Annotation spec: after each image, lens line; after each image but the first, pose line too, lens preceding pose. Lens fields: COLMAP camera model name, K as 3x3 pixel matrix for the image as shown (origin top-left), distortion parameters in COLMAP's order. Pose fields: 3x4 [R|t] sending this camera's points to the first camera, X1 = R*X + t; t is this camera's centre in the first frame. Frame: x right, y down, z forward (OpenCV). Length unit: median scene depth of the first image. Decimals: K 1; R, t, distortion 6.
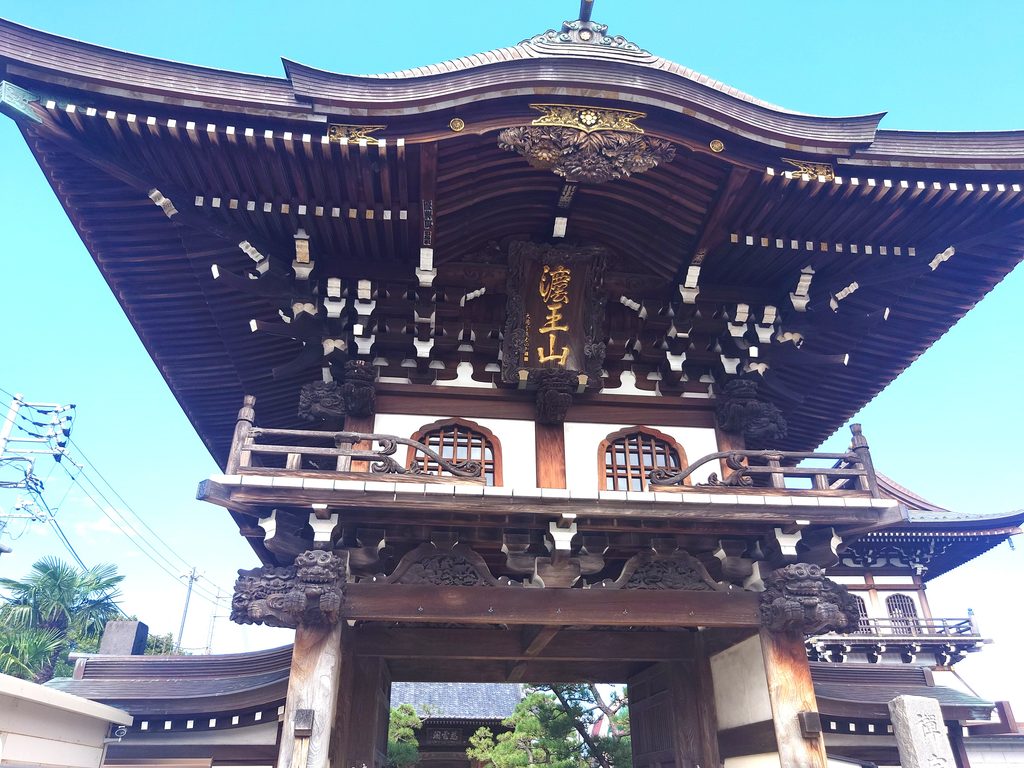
lens RADIAL K [[726.0, 0, 512.0], [0, 726.0, 384.0], [0, 0, 1]] dist [0.002188, 0.001321]
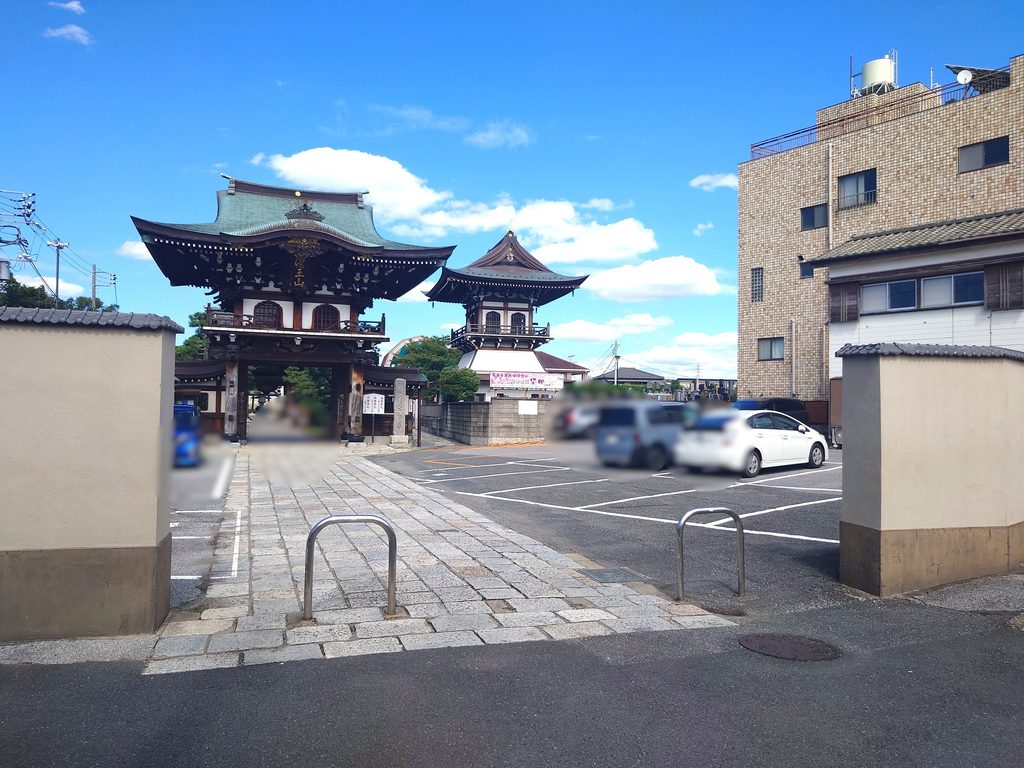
lens RADIAL K [[726.0, 0, 512.0], [0, 726.0, 384.0], [0, 0, 1]] dist [0.002188, 0.001321]
pose [[0.971098, 0.027665, 0.237074, 0.225406], [-0.135269, 0.882140, 0.451145, -1.254346], [-0.196652, -0.470174, 0.860386, -2.242573]]
